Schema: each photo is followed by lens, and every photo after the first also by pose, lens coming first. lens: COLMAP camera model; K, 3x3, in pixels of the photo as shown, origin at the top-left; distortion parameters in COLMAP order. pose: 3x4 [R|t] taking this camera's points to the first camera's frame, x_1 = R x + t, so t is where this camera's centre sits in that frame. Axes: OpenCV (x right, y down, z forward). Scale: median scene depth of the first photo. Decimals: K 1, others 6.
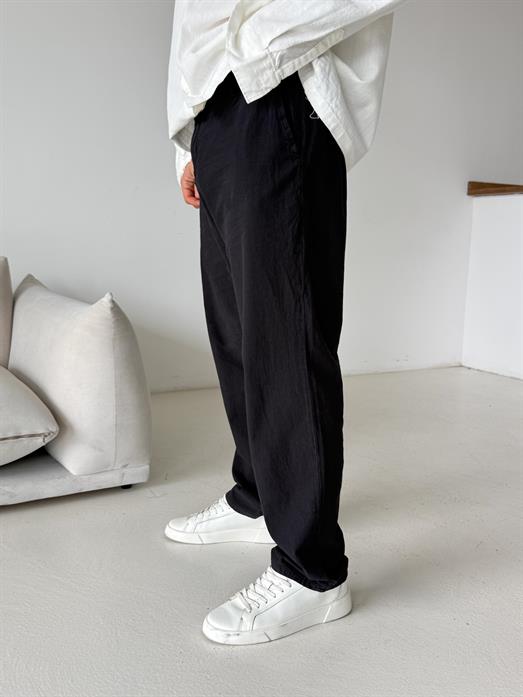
lens RADIAL K [[644.3, 0, 266.3], [0, 644.3, 354.3], [0, 0, 1]] dist [0.035341, -0.102334]
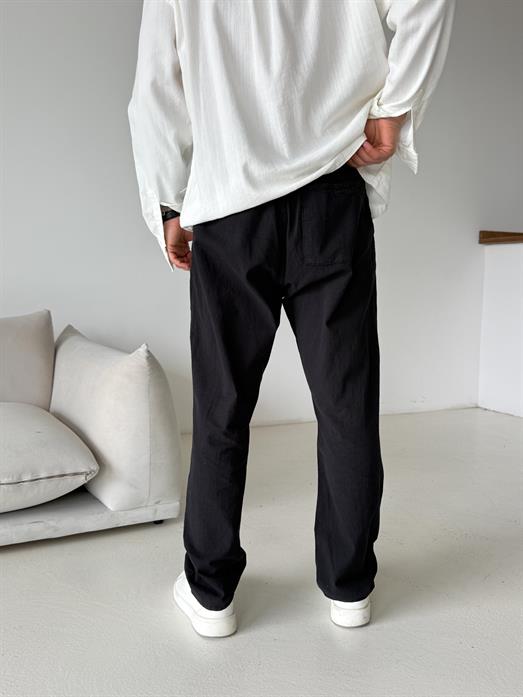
lens RADIAL K [[644.3, 0, 264.2], [0, 644.3, 350.4], [0, 0, 1]] dist [0.035341, -0.102334]
pose [[0.999353, -0.005427, -0.035563, -0.000206], [0.003019, 0.997720, -0.067424, -0.008046], [0.035847, 0.067273, 0.997090, -0.091435]]
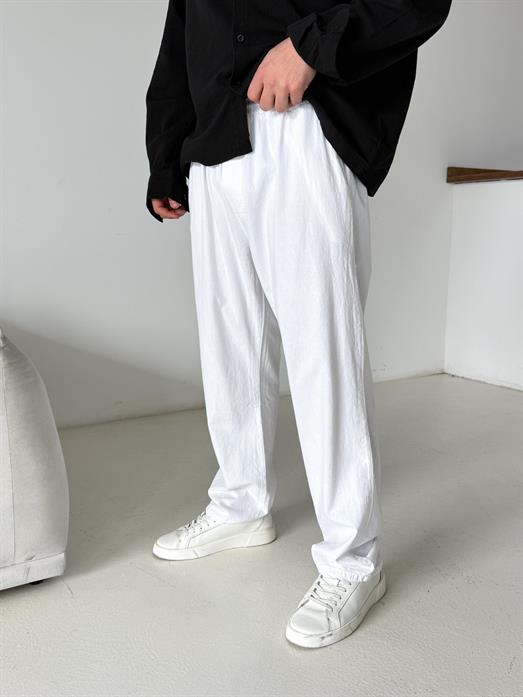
lens RADIAL K [[644.3, 0, 262.5], [0, 644.3, 347.6], [0, 0, 1]] dist [0.035341, -0.102334]
pose [[0.998467, -0.028396, 0.047504, 0.018531], [0.028105, 0.999582, 0.006787, -0.065836], [-0.047677, -0.005442, 0.998848, 0.249982]]
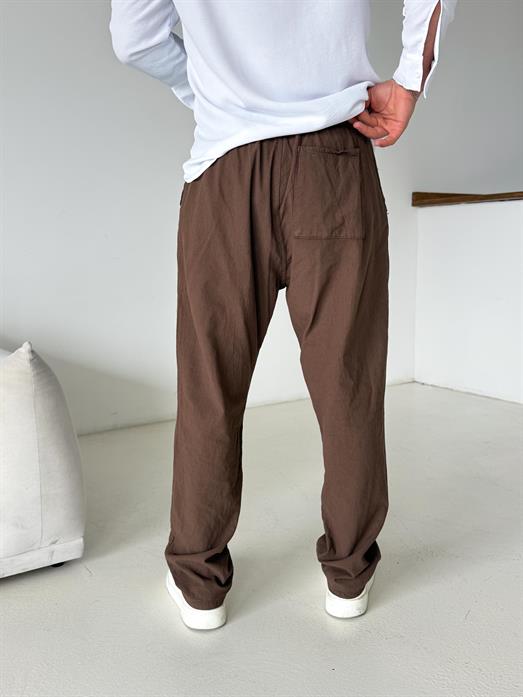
lens RADIAL K [[644.3, 0, 258.4], [0, 644.3, 340.0], [0, 0, 1]] dist [0.035341, -0.102334]
pose [[0.996065, -0.043367, 0.077291, -0.004372], [0.045763, 0.998517, -0.029504, -0.056538], [-0.075896, 0.032924, 0.996572, 0.119223]]
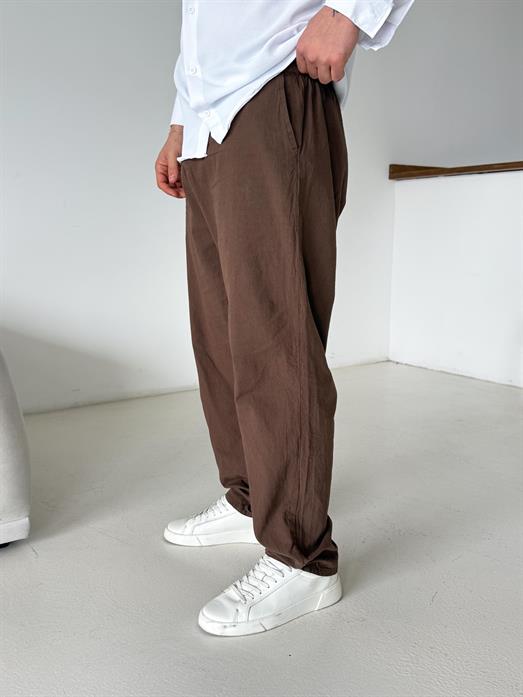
lens RADIAL K [[644.3, 0, 258.0], [0, 644.3, 351.8], [0, 0, 1]] dist [0.035341, -0.102334]
pose [[0.993401, -0.041466, 0.106936, 0.024773], [0.040140, 0.999088, 0.014525, -0.035096], [-0.107440, -0.010137, 0.994160, 0.176890]]
